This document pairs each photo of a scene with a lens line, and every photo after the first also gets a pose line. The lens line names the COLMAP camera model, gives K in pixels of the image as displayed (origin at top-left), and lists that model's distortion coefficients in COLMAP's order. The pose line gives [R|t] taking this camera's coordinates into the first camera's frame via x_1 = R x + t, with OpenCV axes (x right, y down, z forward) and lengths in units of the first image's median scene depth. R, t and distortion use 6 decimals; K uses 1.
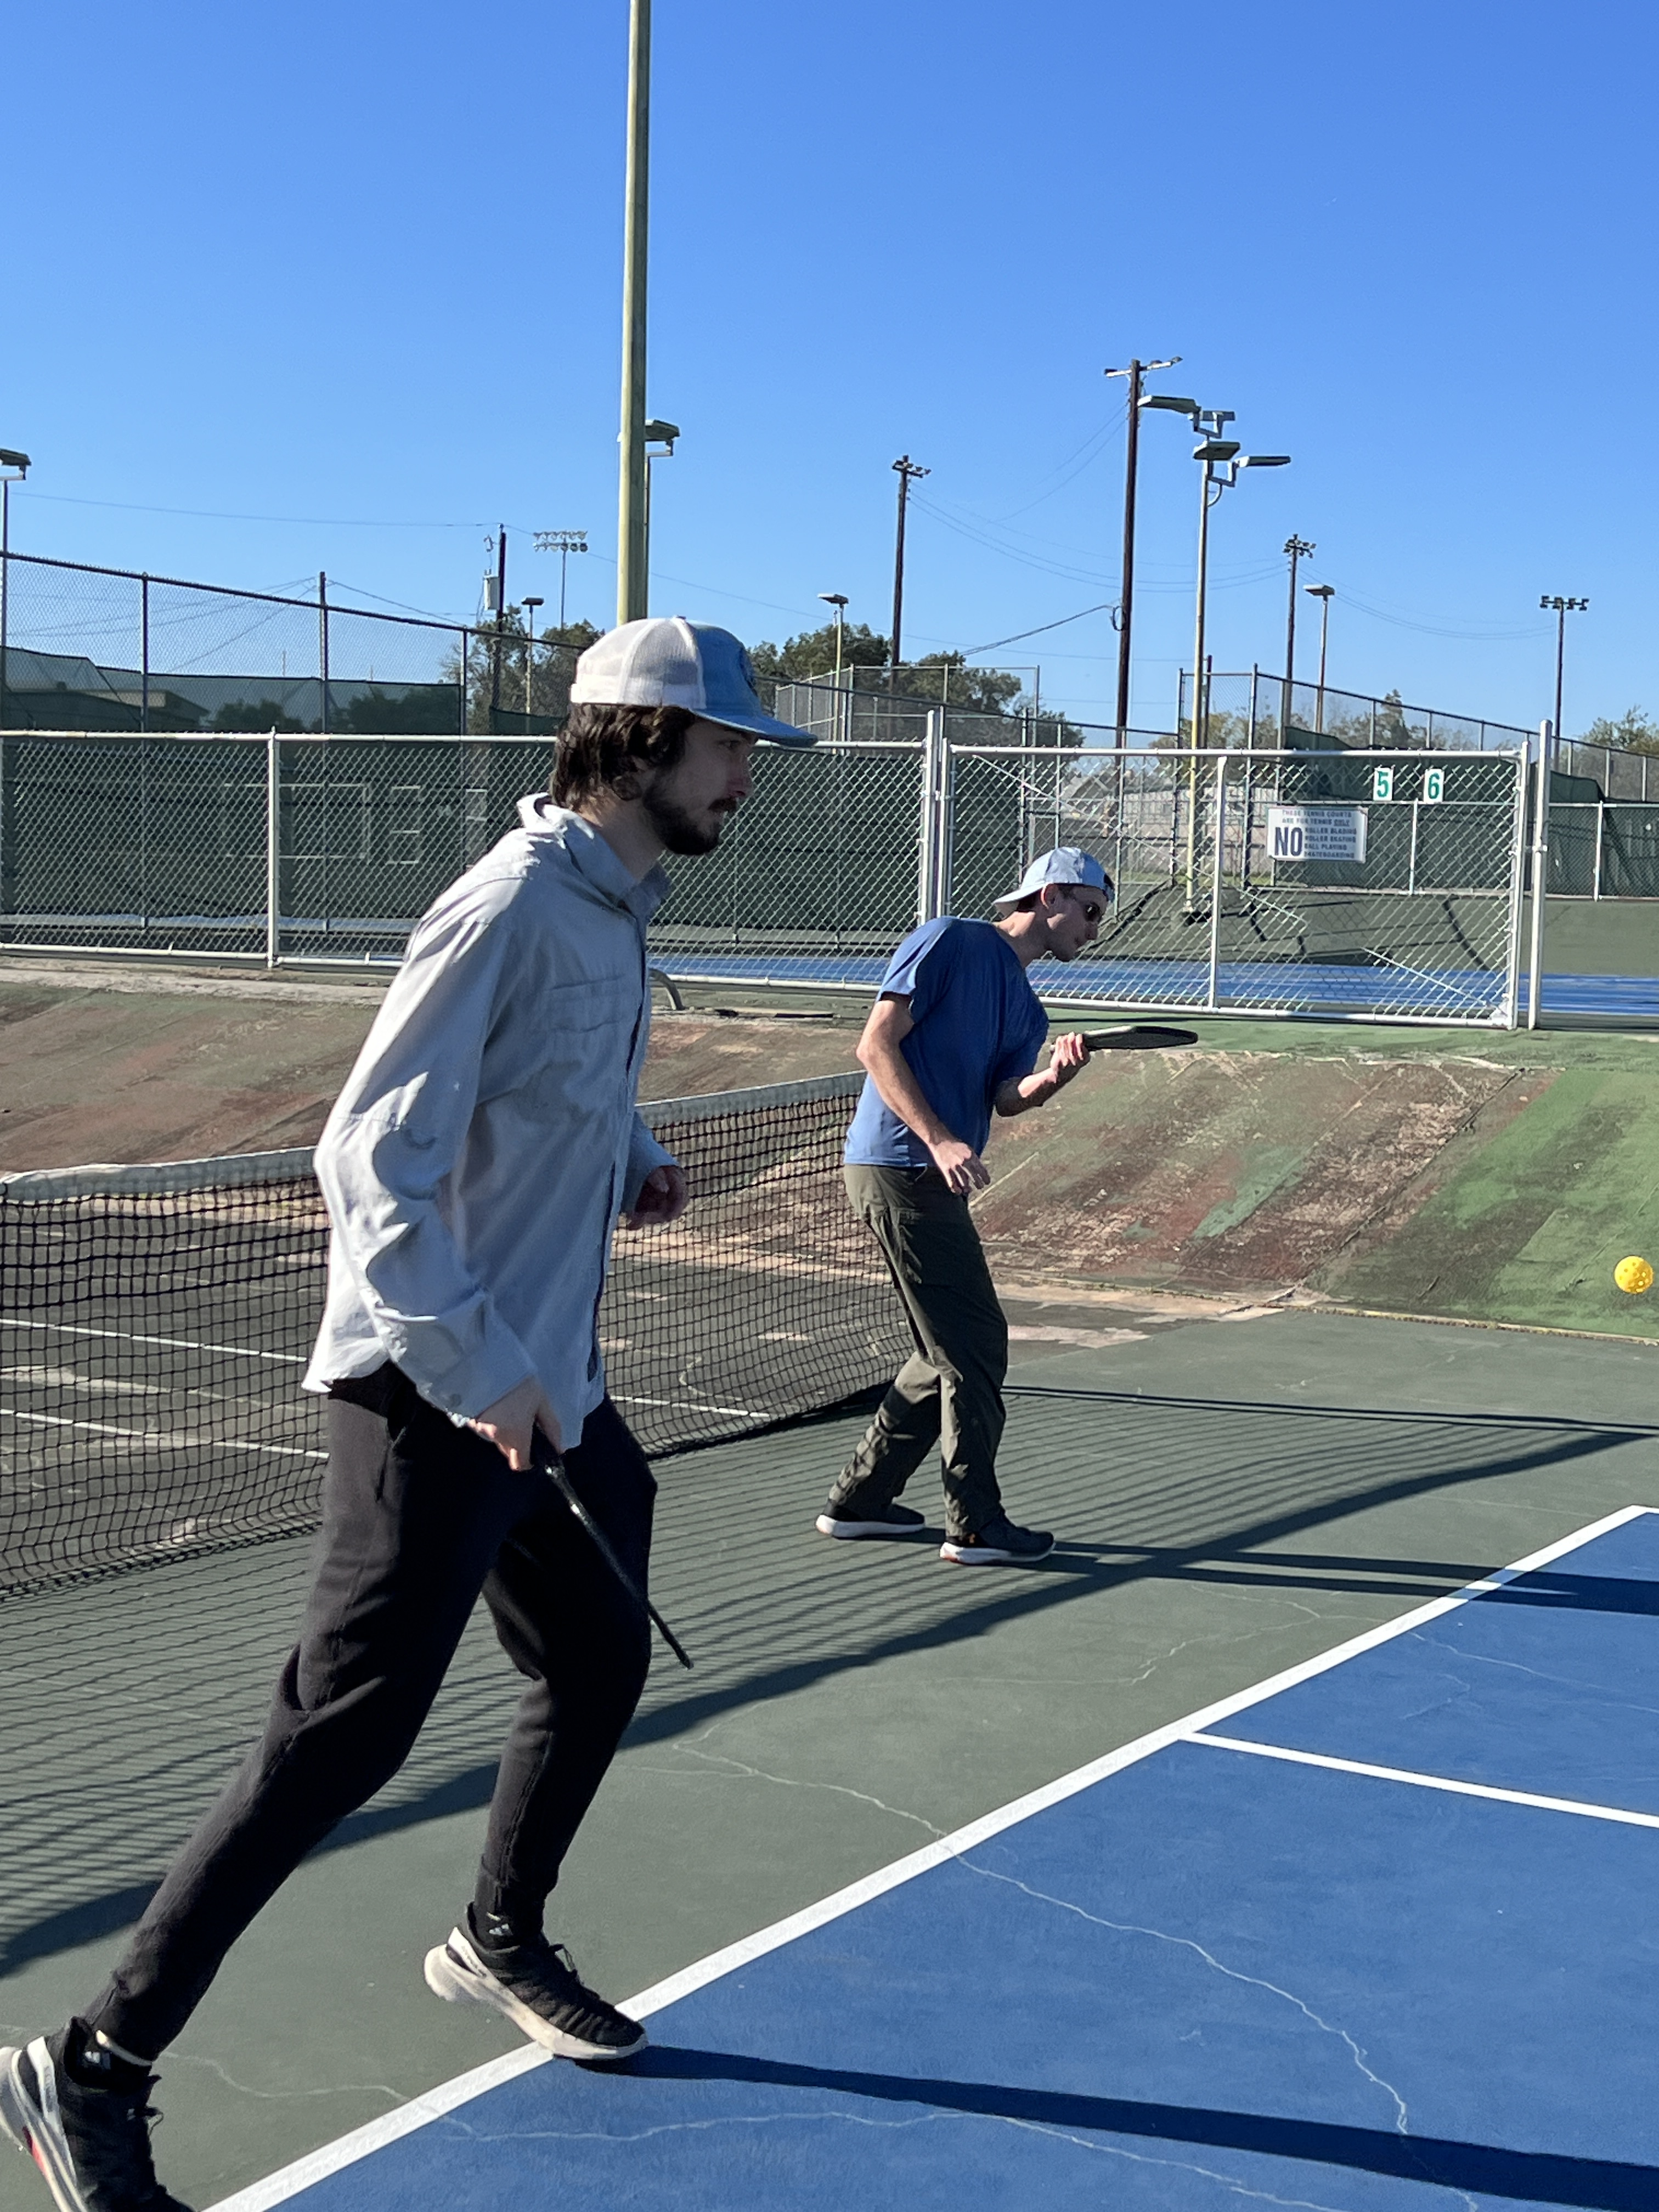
lens RADIAL K [[3271.1, 0, 829.5], [0, 3271.1, 1106.0], [0, 0, 1]] dist [0.160426, -0.005310]
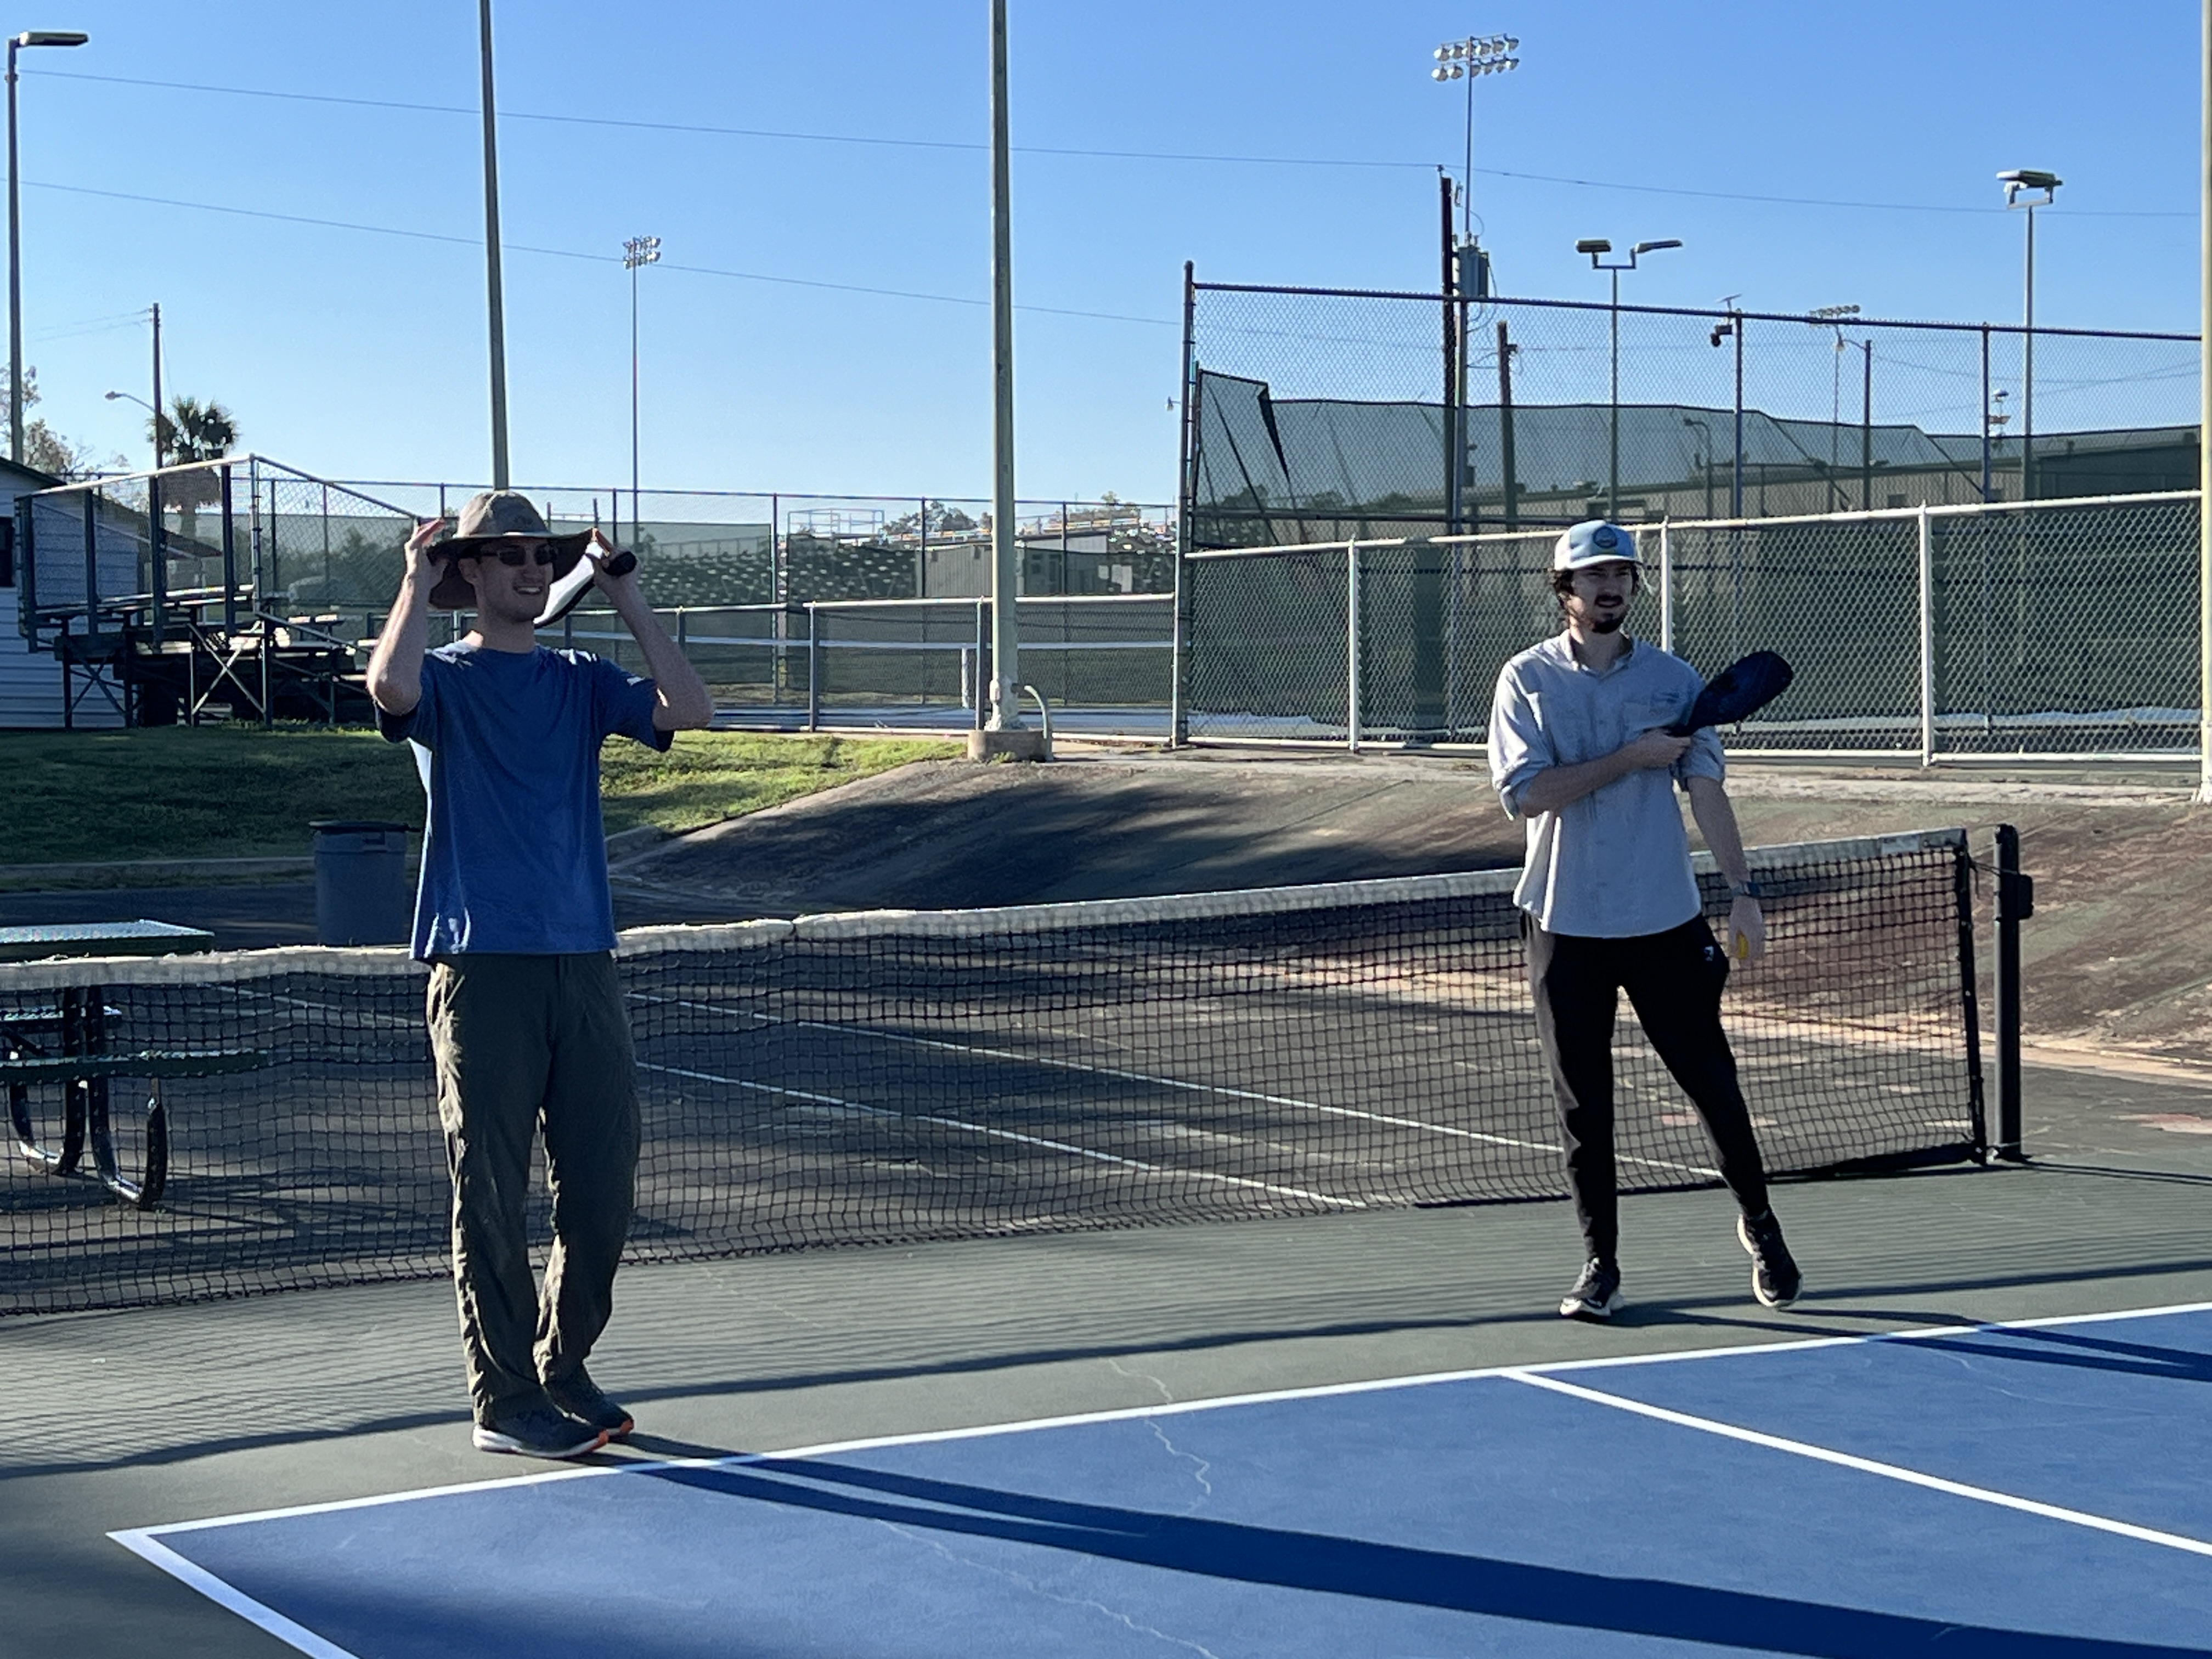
lens RADIAL K [[4116.9, 0, 1031.0], [0, 4116.9, 831.1], [0, 0, 1]] dist [0.193450, -0.072866]
pose [[0.860447, -0.021064, -0.509104, 0.185183], [0.004633, 0.999427, -0.033520, 0.011739], [0.509518, 0.026484, 0.860052, -0.093493]]
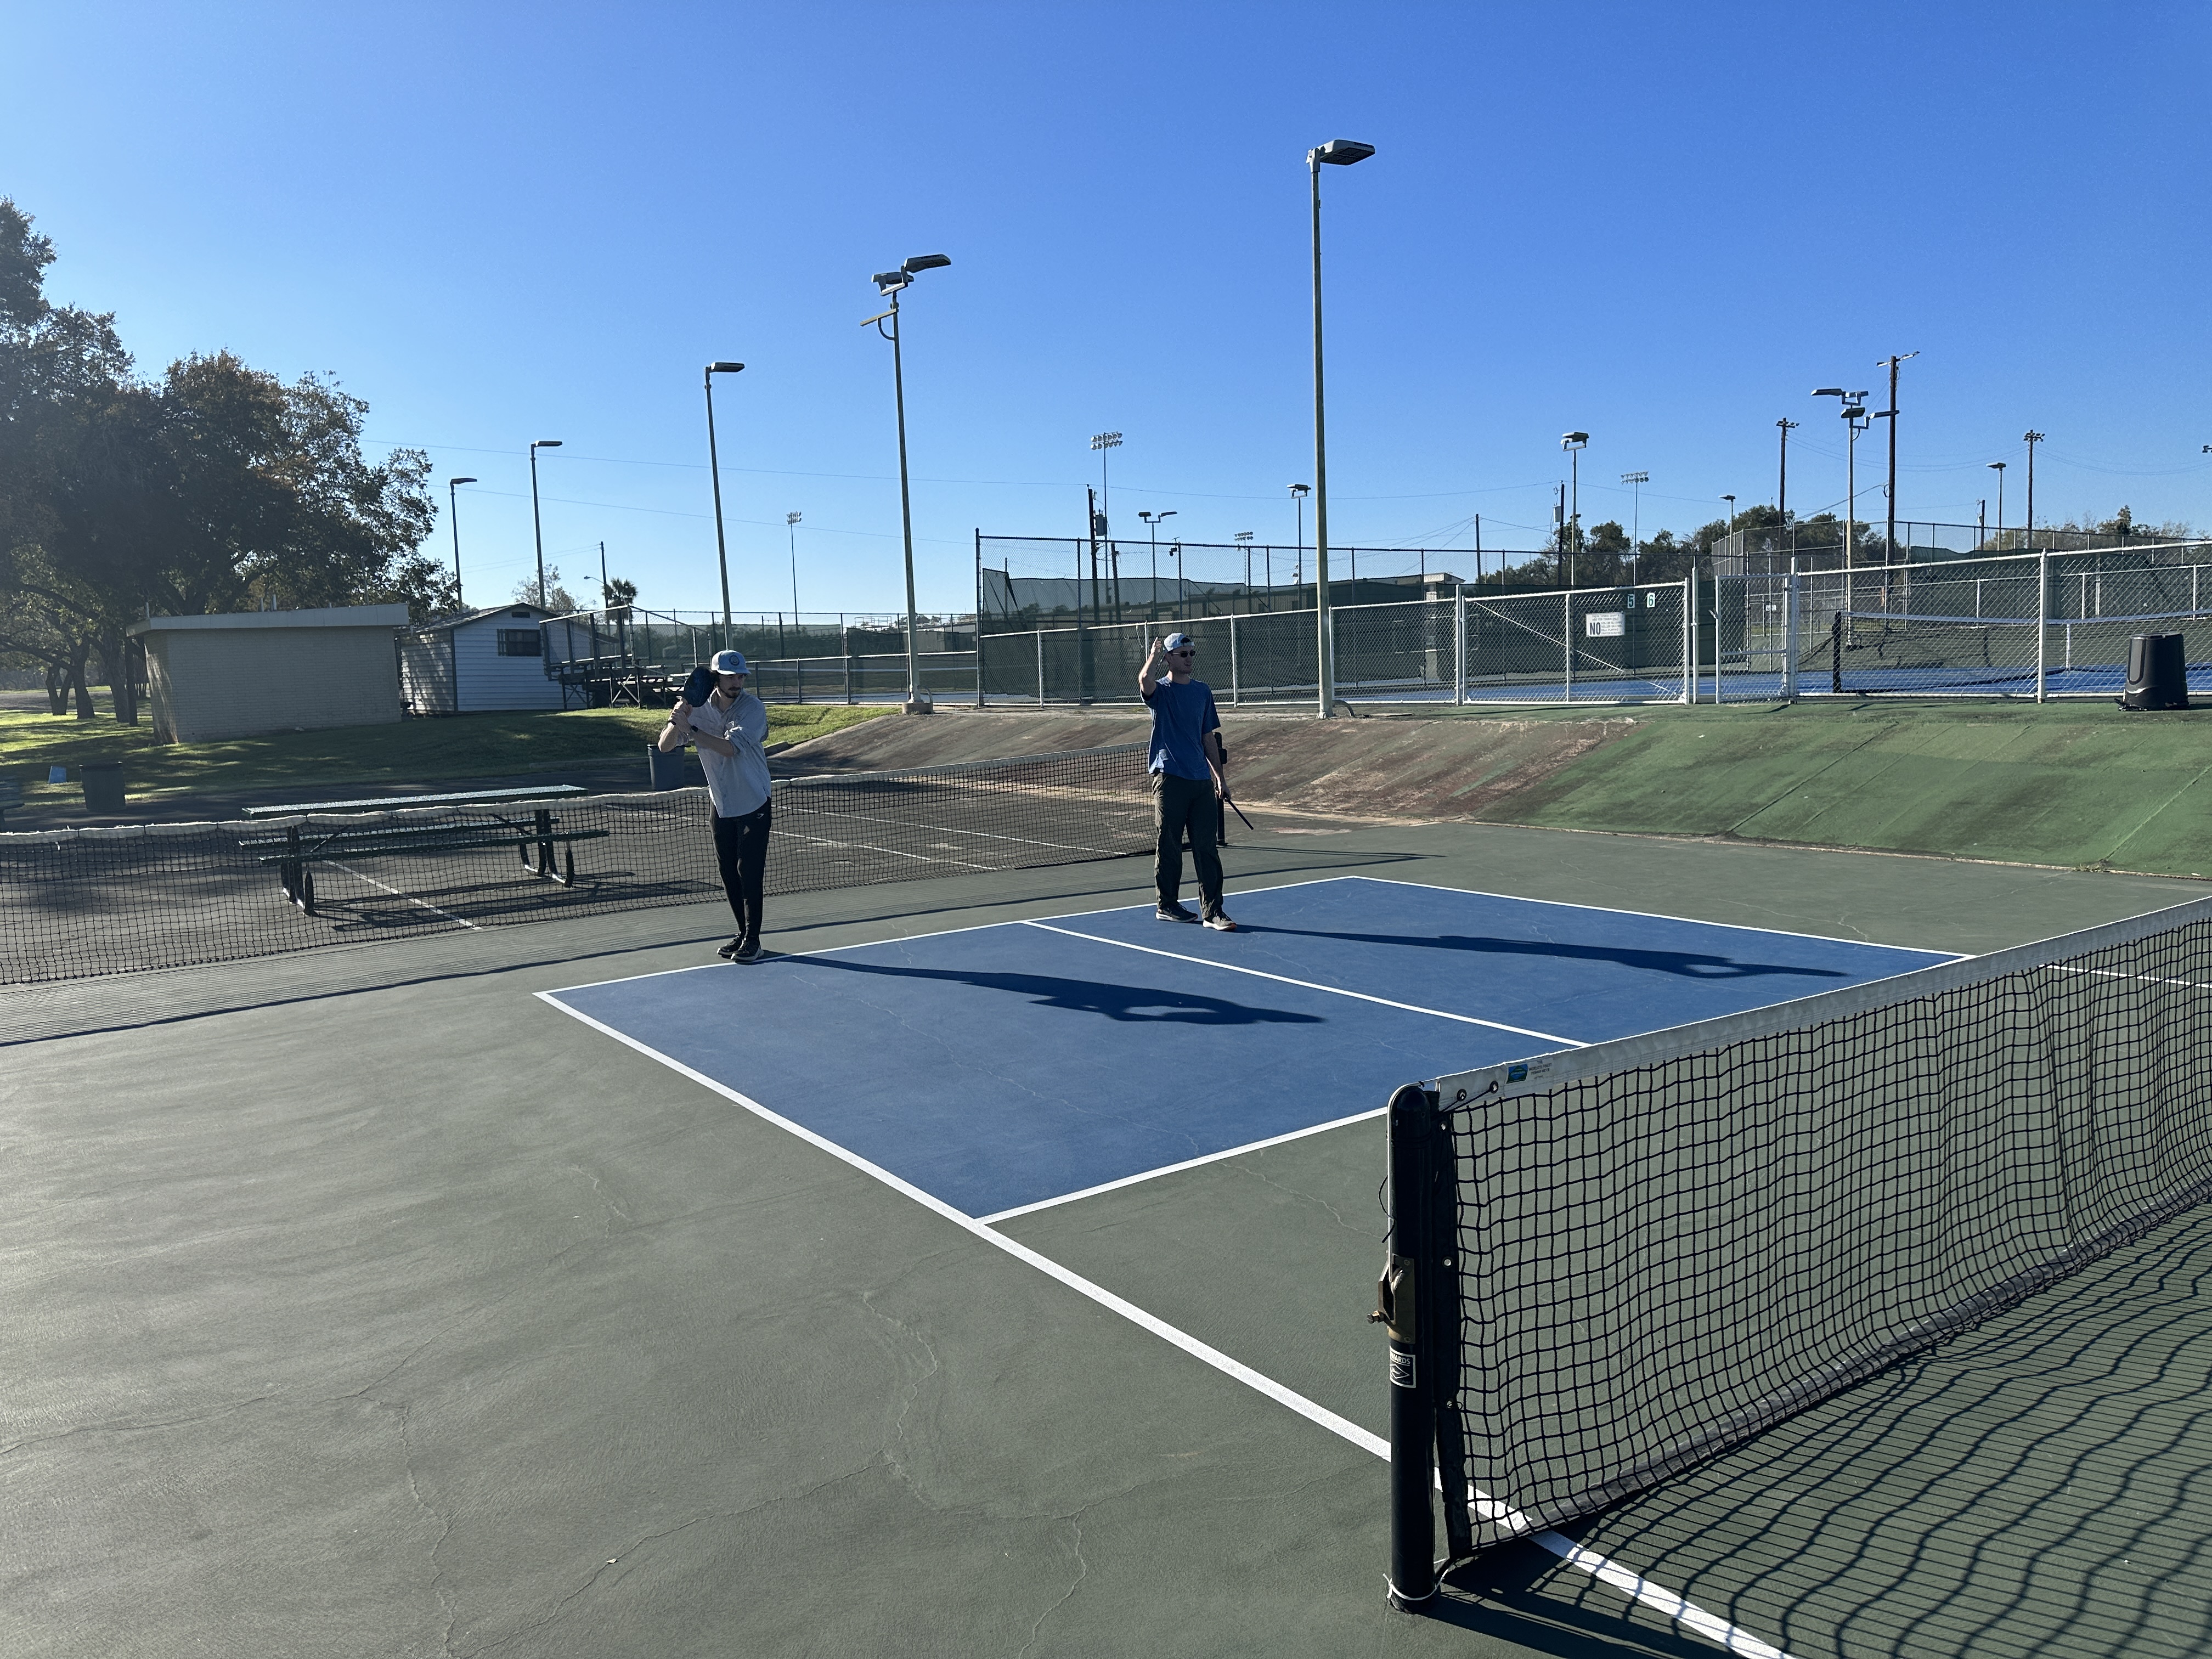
lens RADIAL K [[1537.4, 0, 1114.1], [0, 1537.4, 838.5], [0, 0, 1]] dist [0.128839, -0.183733]
pose [[0.905990, -0.019568, -0.422846, 0.232754], [0.038777, 0.998567, 0.036874, 0.010965], [0.421519, -0.049804, 0.905451, -0.118349]]
